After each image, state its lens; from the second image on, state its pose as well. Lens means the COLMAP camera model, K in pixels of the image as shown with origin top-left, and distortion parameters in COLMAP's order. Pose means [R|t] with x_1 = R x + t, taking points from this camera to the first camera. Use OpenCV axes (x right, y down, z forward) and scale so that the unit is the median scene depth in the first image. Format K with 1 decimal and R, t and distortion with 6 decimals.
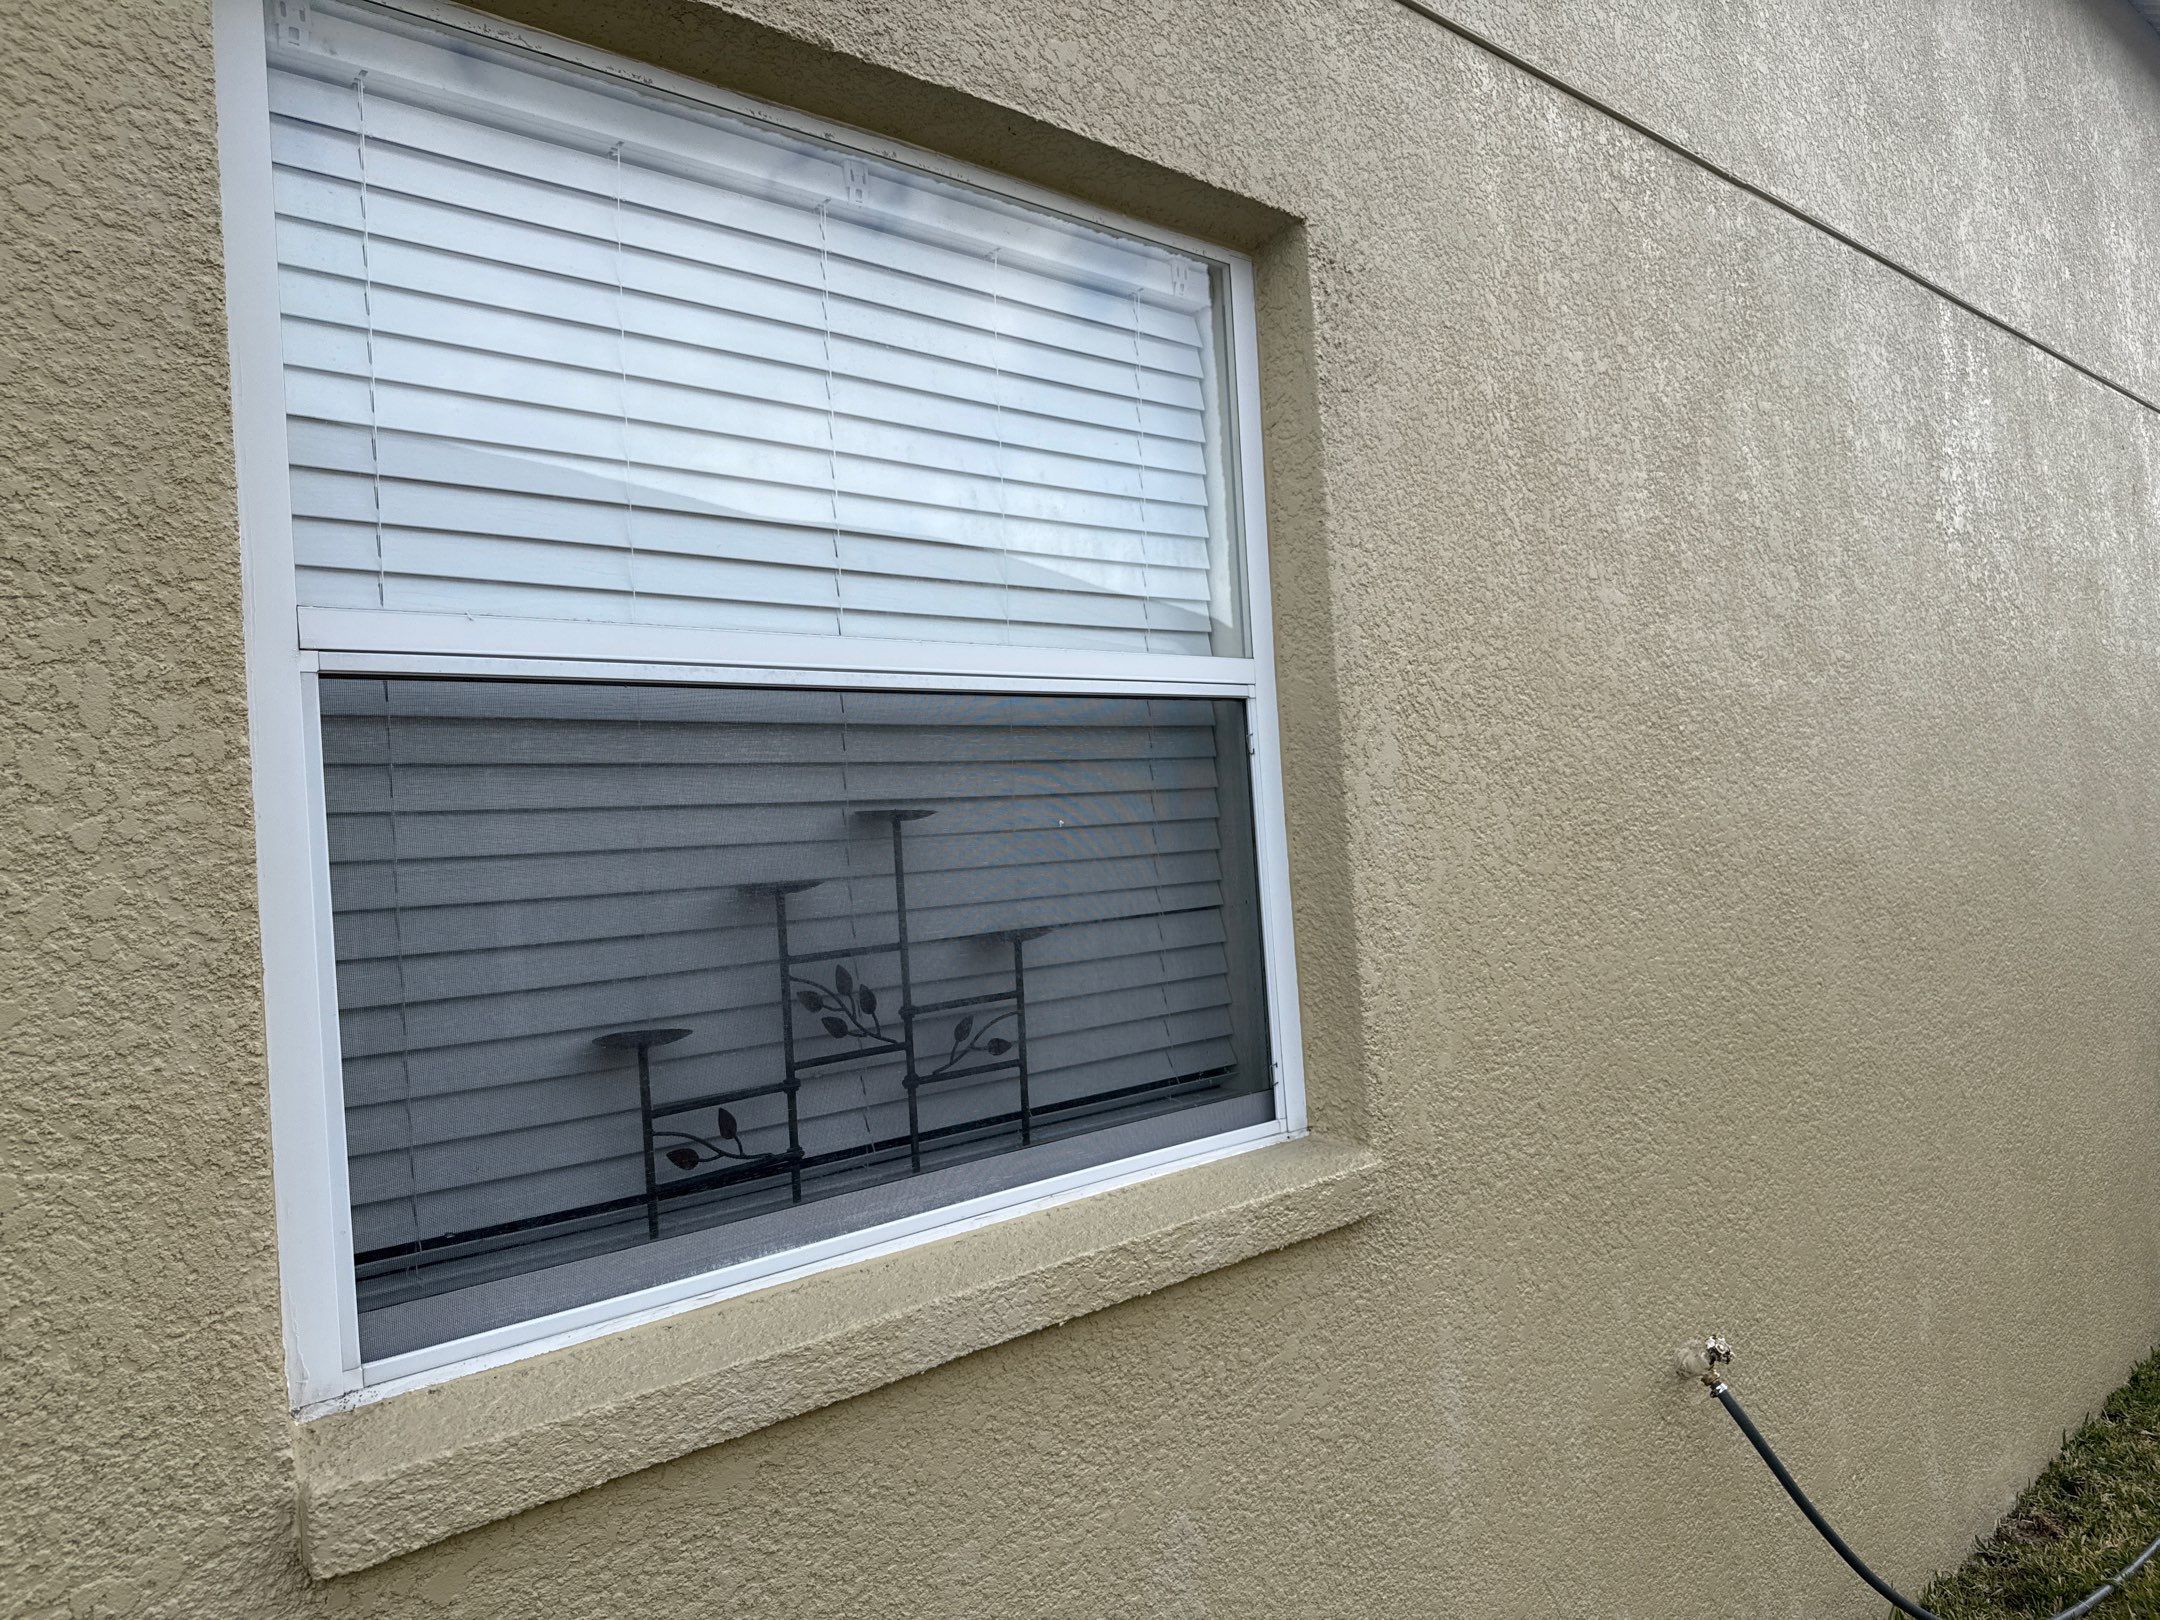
lens RADIAL K [[1495.1, 0, 1093.0], [0, 1495.1, 806.7], [0, 0, 1]] dist [0.020927, -0.023386]
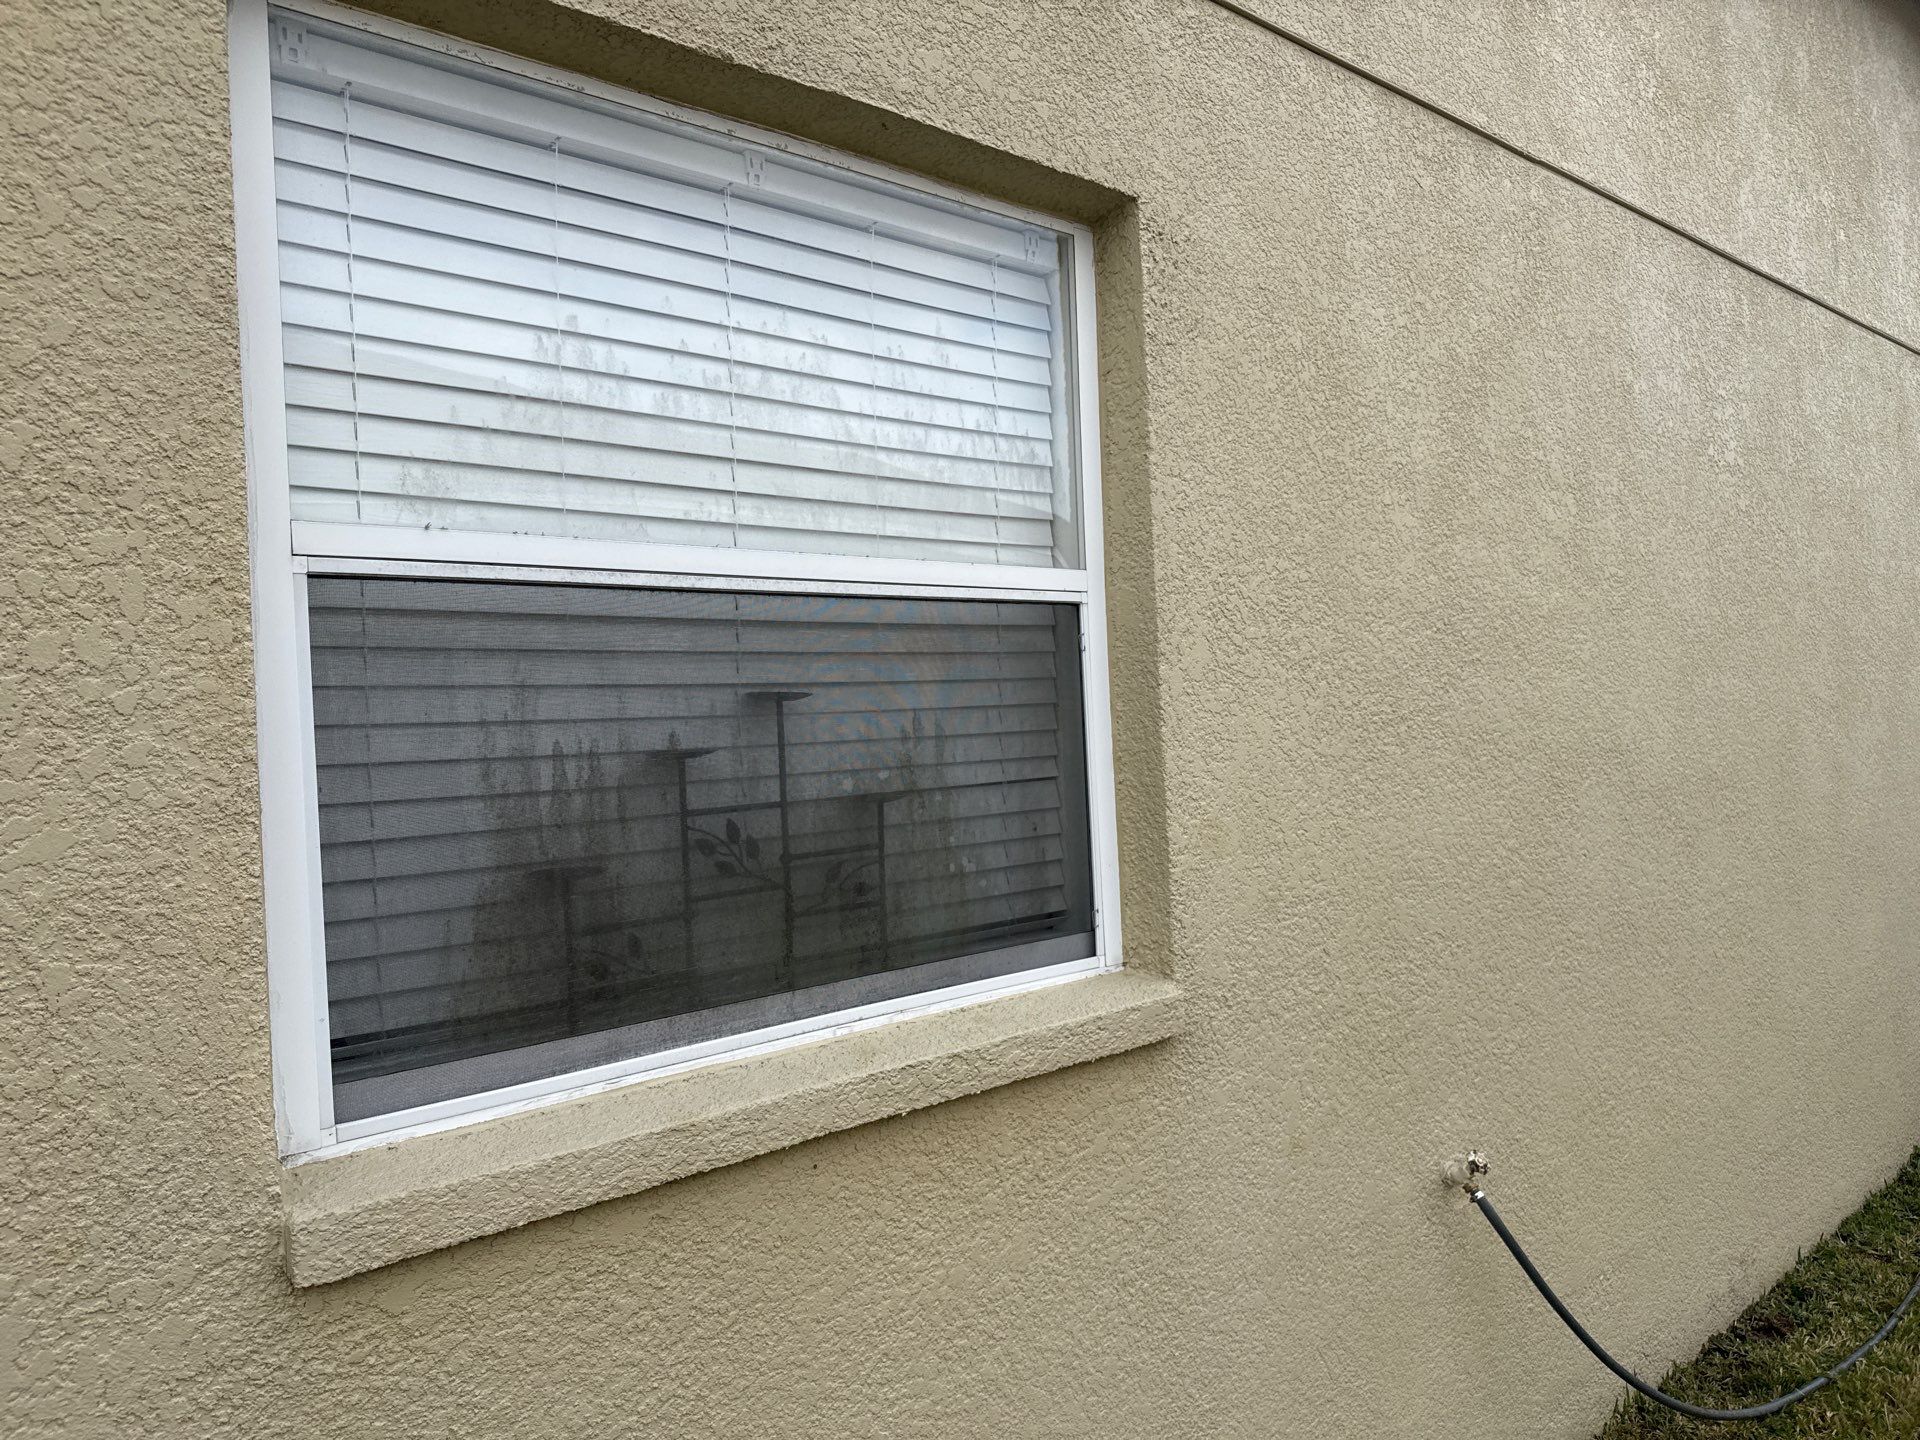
lens RADIAL K [[1335.1, 0, 966.0], [0, 1335.1, 712.2], [0, 0, 1]] dist [0.039352, -0.047229]
pose [[0.999640, 0.019563, -0.018363, 0.037115], [-0.019237, 0.999657, 0.017777, -0.003171], [0.018704, -0.017417, 0.999673, -0.074123]]
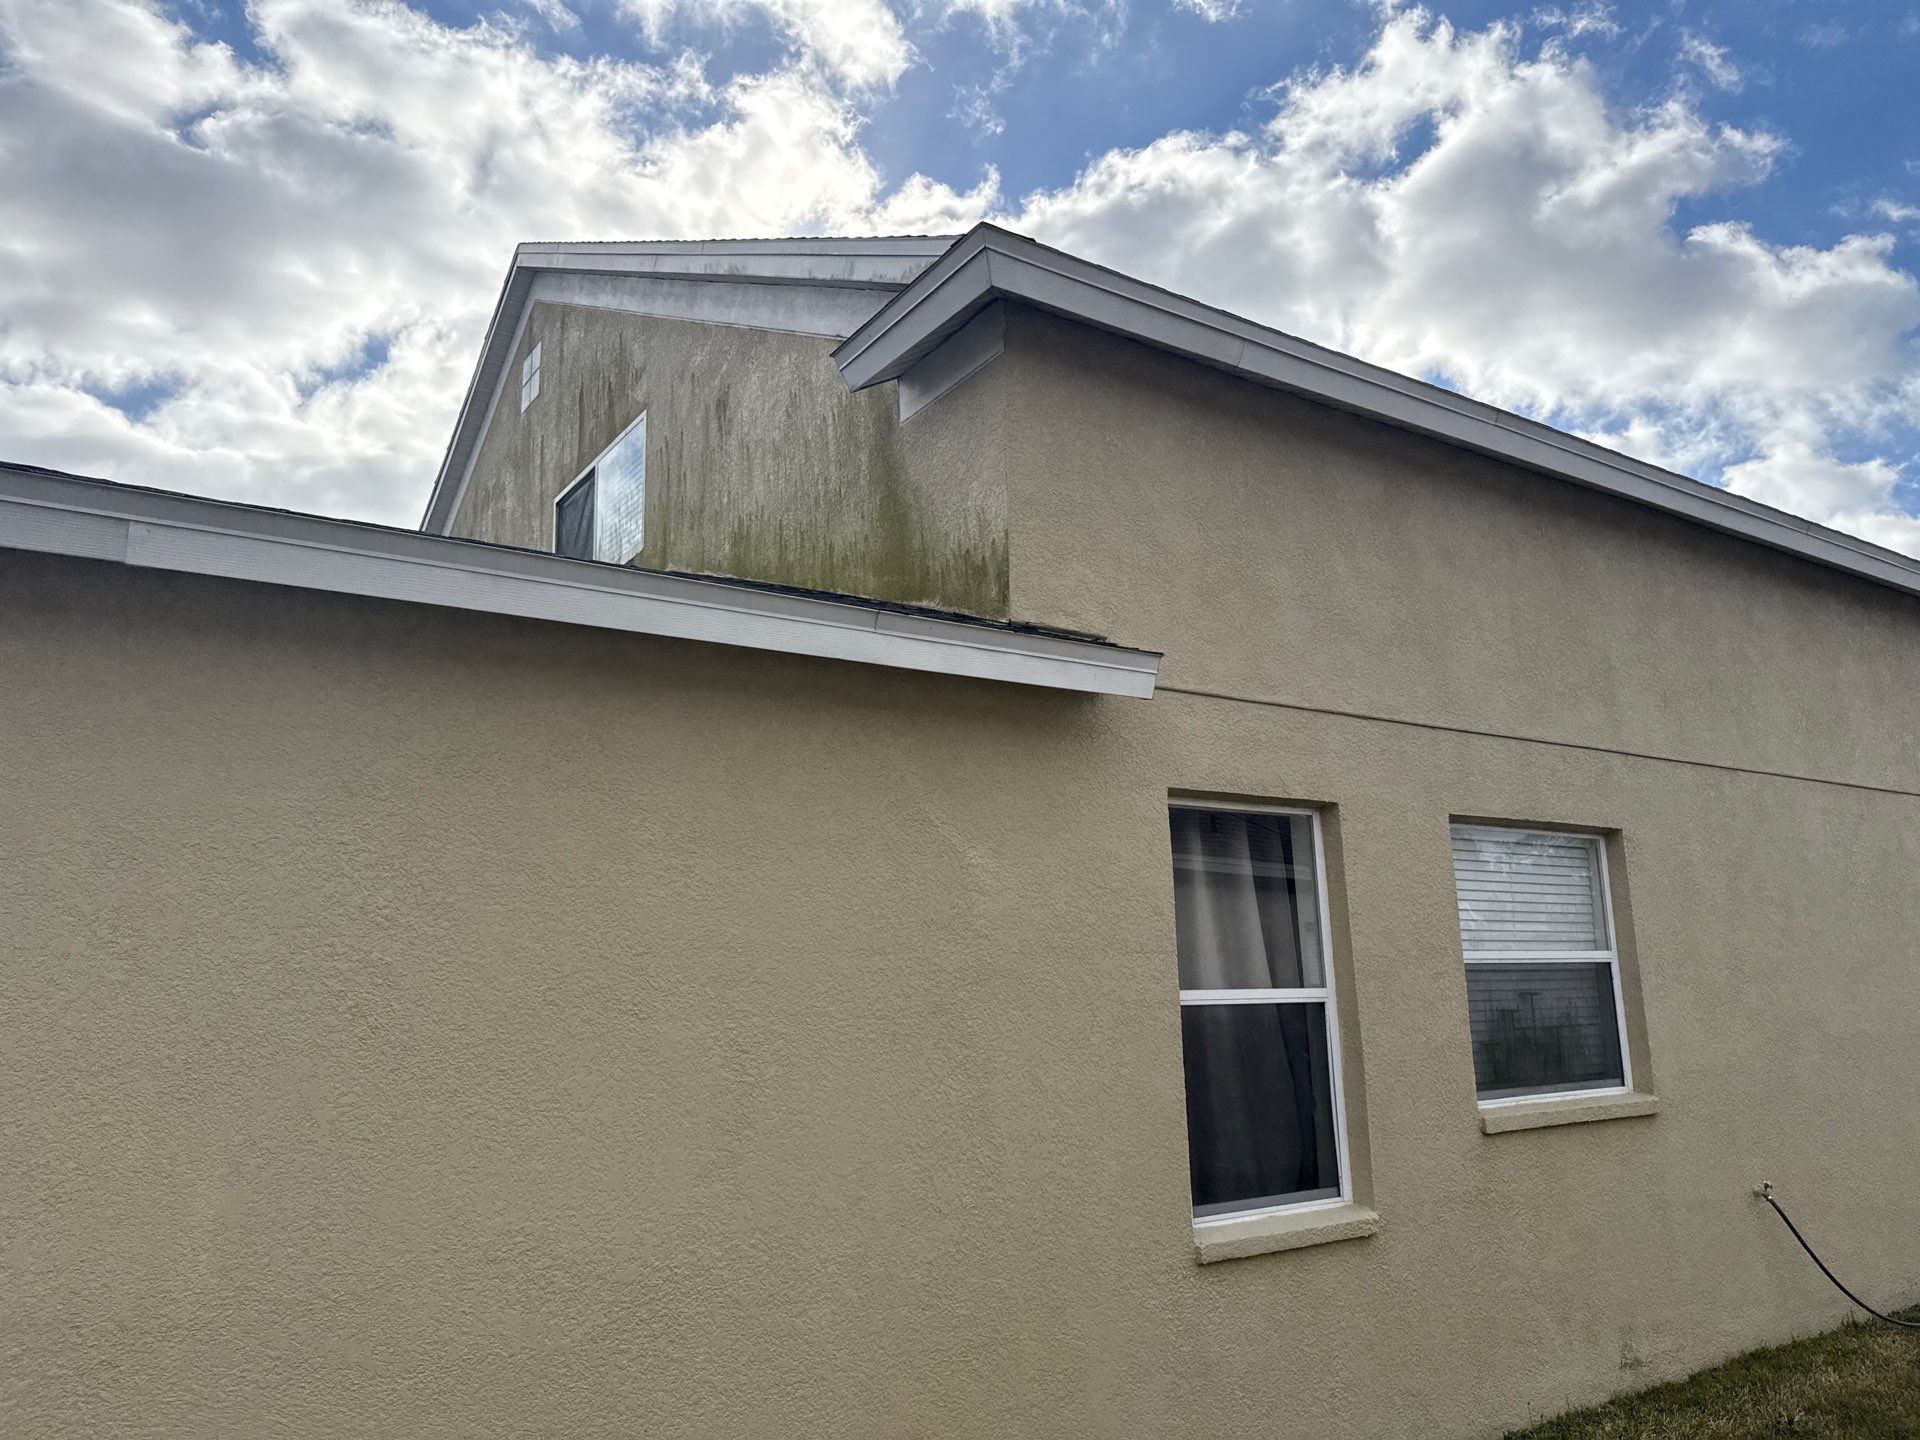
lens RADIAL K [[1351.2, 0, 981.9], [0, 1351.2, 716.4], [0, 0, 1]] dist [0.022786, -0.027264]
pose [[0.990322, 0.013463, -0.138133, -1.036397], [-0.037776, 0.983854, -0.174942, -0.031257], [0.133547, 0.178467, 0.974841, -2.697210]]
